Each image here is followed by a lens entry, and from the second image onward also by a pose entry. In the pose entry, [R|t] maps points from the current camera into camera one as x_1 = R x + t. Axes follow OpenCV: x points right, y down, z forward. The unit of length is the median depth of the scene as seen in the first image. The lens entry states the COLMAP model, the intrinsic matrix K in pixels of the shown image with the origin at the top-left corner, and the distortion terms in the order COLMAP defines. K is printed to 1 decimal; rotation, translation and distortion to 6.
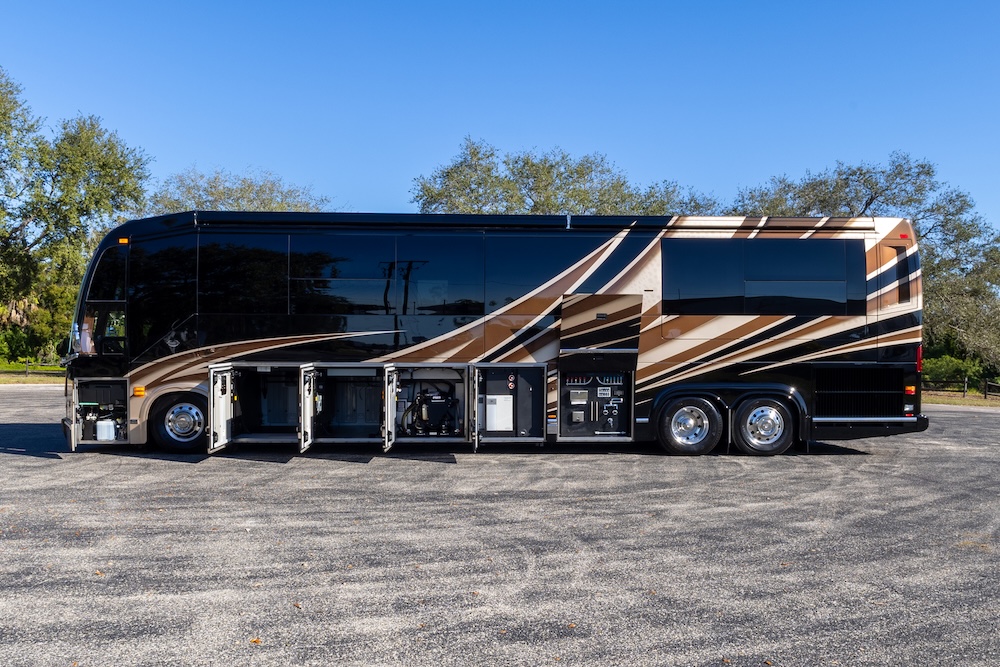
lens RADIAL K [[857.6, 0, 498.8], [0, 857.6, 334.6], [0, 0, 1]] dist [0.050207, 0.002110]
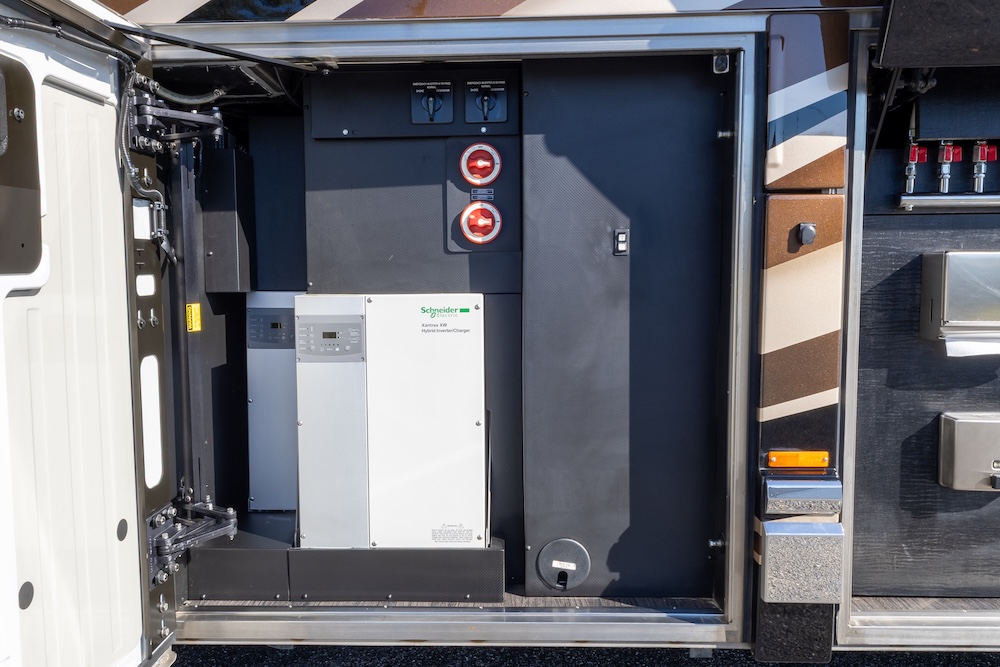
lens RADIAL K [[857.6, 0, 501.2], [0, 857.6, 338.9], [0, 0, 1]] dist [0.050207, 0.002110]
pose [[0.995154, 0.000714, -0.098331, 0.031732], [0.006222, 0.997513, 0.070205, 0.069072], [0.098136, -0.070477, 0.992674, 0.869822]]
